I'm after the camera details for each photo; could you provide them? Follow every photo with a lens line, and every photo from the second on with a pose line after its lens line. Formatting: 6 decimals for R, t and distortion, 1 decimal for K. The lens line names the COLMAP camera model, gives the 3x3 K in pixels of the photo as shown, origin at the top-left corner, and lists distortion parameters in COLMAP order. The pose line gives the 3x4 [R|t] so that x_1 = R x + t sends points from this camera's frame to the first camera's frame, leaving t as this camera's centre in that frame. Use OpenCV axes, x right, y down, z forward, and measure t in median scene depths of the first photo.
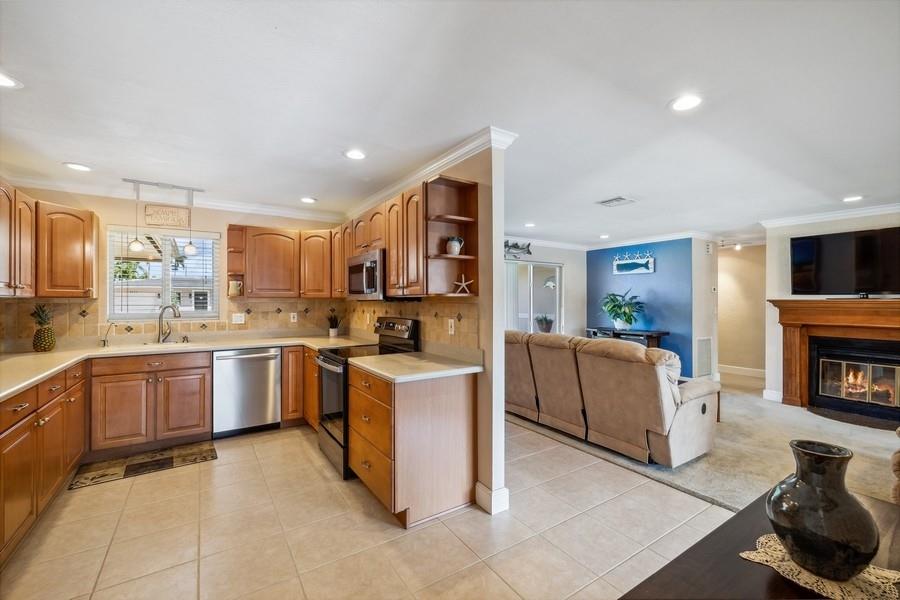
lens RADIAL K [[382.0, 0, 456.1], [0, 382.0, 299.5], [0, 0, 1]] dist [-0.001373, -0.000114]
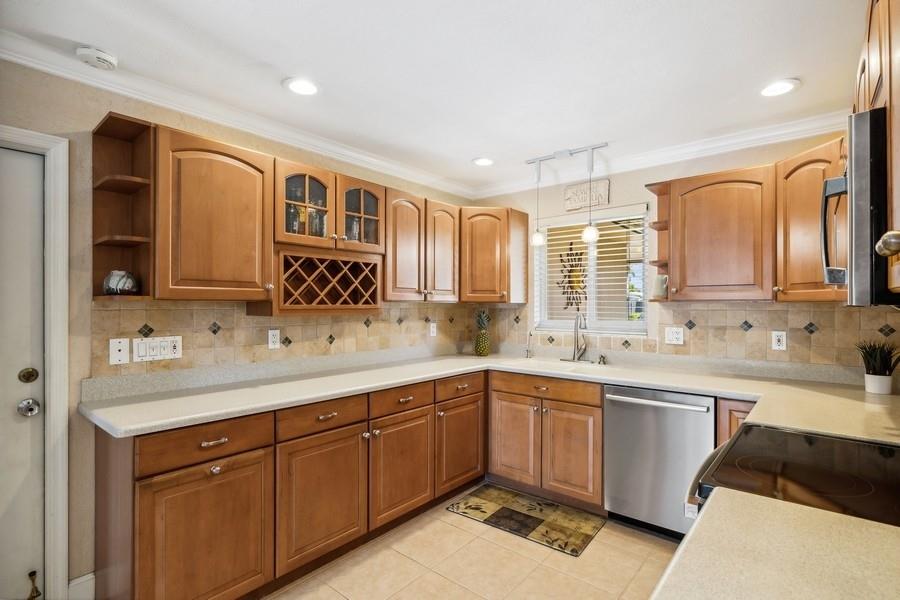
lens RADIAL K [[438.4, 0, 450.0], [0, 438.4, 303.8], [0, 0, 1]] dist [0.000304, 0.000177]
pose [[0.272380, -0.000592, -0.962190, 0.013199], [-0.000334, 1.000000, -0.000710, -0.001255], [0.962190, 0.000514, 0.272380, 0.571483]]
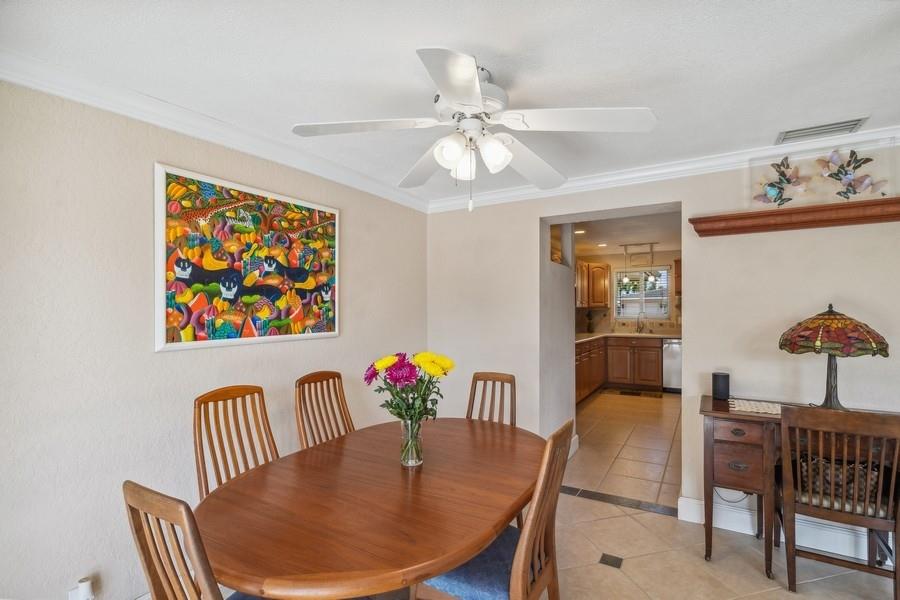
lens RADIAL K [[451.2, 0, 450.7], [0, 451.2, 311.3], [0, 0, 1]] dist [-0.001826, -0.000080]
pose [[0.442621, -0.002068, -0.896706, 0.777743], [0.005336, 0.999986, 0.000327, 0.010985], [0.896693, -0.004930, 0.442626, -0.762462]]
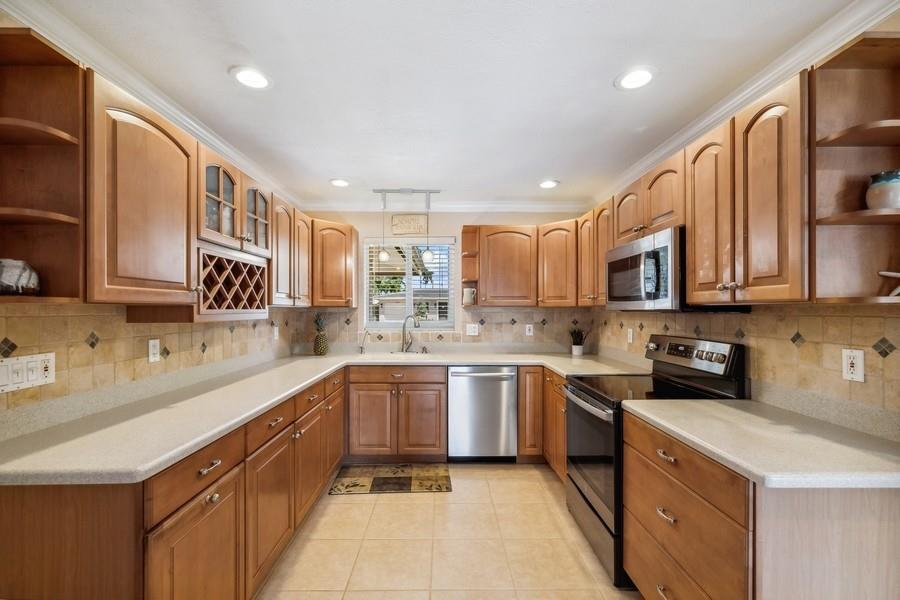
lens RADIAL K [[388.6, 0, 445.4], [0, 388.6, 309.4], [0, 0, 1]] dist [0.000201, -0.000012]
pose [[0.834421, 0.001307, -0.551126, -0.141928], [0.000375, 0.999996, 0.002938, -0.001350], [0.551127, -0.002658, 0.834417, 0.240496]]
